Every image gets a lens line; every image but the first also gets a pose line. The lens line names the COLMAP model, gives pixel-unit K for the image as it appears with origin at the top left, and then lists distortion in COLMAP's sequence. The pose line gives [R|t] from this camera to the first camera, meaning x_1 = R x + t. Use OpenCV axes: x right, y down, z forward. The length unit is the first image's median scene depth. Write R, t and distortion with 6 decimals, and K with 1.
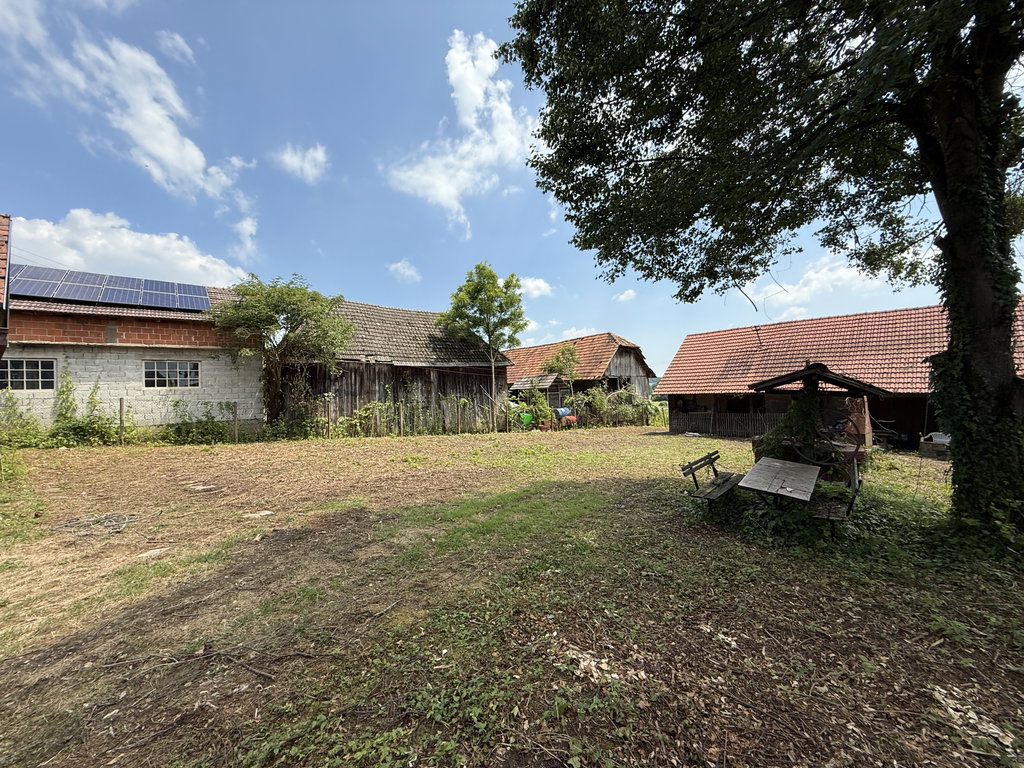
lens RADIAL K [[403.5, 0, 509.6], [0, 403.5, 378.5], [0, 0, 1]] dist [-0.005635, -0.000041]
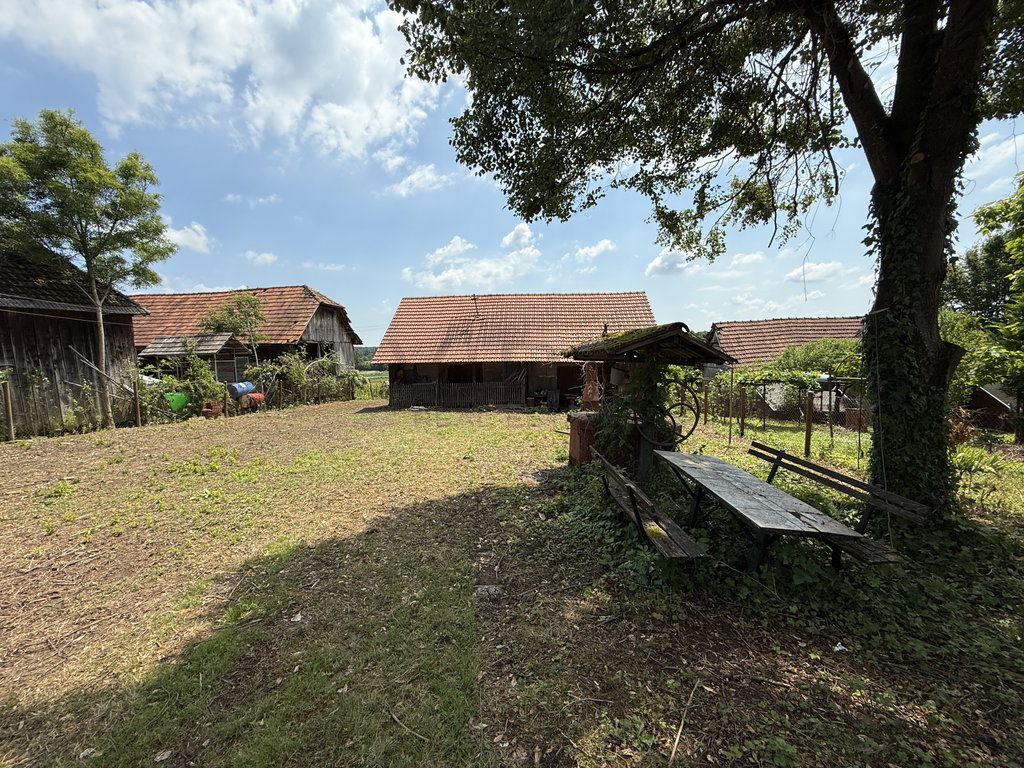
lens RADIAL K [[407.5, 0, 503.2], [0, 407.5, 385.6], [0, 0, 1]] dist [0.003617, 0.000256]
pose [[0.742030, -0.032921, 0.669558, -0.007892], [-0.028452, 0.996347, 0.080520, 0.008210], [-0.669762, -0.078798, 0.738383, 0.172165]]
